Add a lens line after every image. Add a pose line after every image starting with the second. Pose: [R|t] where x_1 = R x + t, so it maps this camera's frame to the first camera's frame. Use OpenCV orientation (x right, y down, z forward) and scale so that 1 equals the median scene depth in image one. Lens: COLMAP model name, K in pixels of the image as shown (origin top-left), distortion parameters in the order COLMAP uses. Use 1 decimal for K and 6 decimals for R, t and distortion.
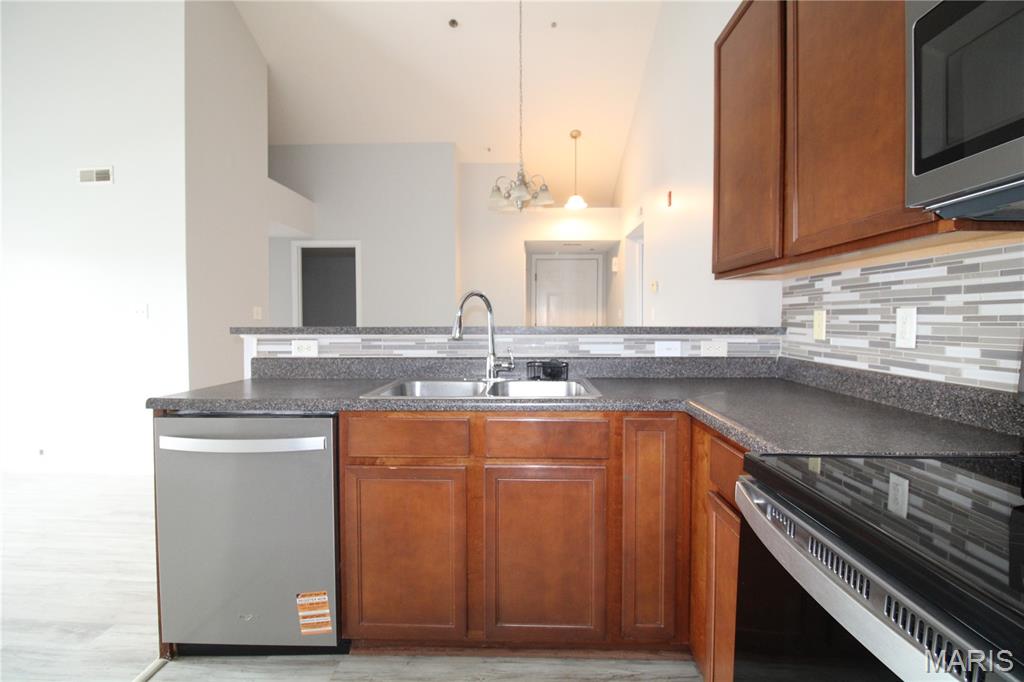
lens RADIAL K [[464.0, 0, 518.8], [0, 464.0, 339.0], [0, 0, 1]] dist [-0.009859, -0.005190]
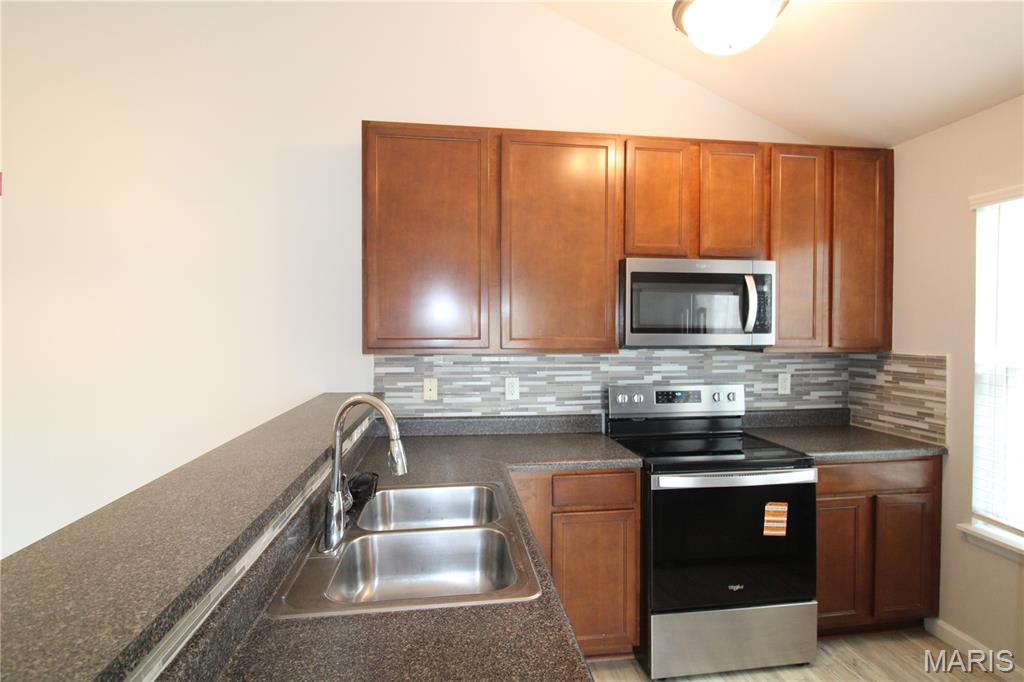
lens RADIAL K [[511.9, 0, 520.4], [0, 511.9, 337.8], [0, 0, 1]] dist [-0.003096, -0.010369]
pose [[-0.157252, -0.015579, 0.987436, -0.881466], [0.042413, 0.998846, 0.022514, -0.208010], [-0.986647, 0.045421, -0.156410, 0.997164]]
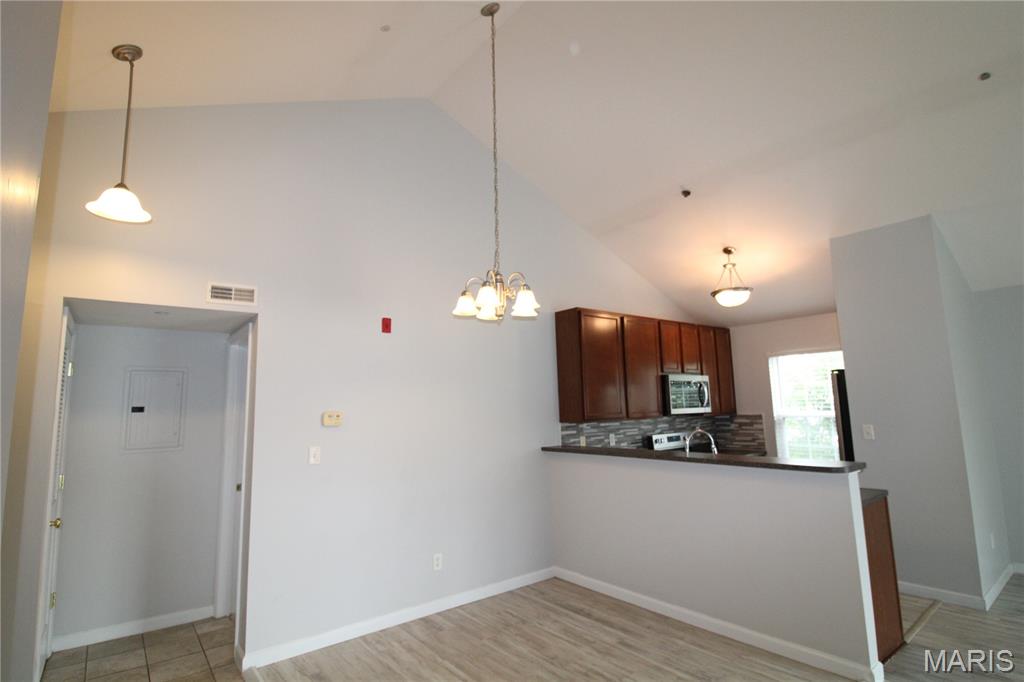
lens RADIAL K [[511.9, 0, 511.9], [0, 511.9, 337.4], [0, 0, 1]] dist [-0.003096, -0.010369]
pose [[-0.641179, 0.120116, 0.757933, -1.313989], [0.061598, 0.992543, -0.105187, -0.335951], [-0.764915, -0.020756, -0.643796, 3.184528]]
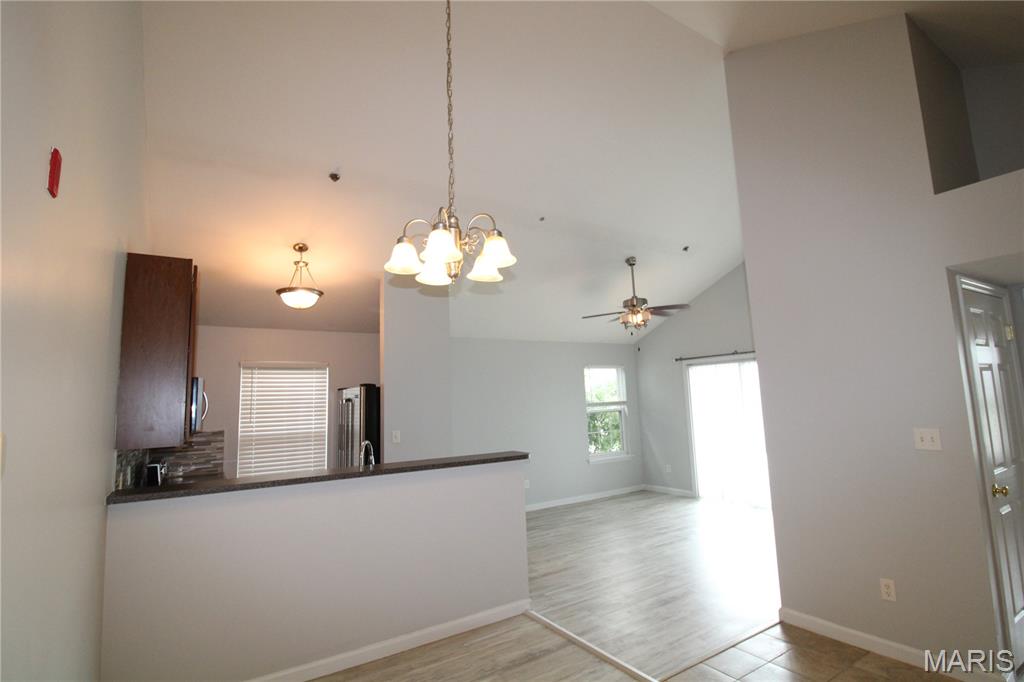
lens RADIAL K [[511.9, 0, 526.0], [0, 511.9, 333.6], [0, 0, 1]] dist [-0.003096, -0.010369]
pose [[-0.813551, -0.044466, -0.579791, 0.601517], [0.011343, 0.995669, -0.092278, -0.348191], [0.581383, -0.081650, -0.809523, 3.170402]]
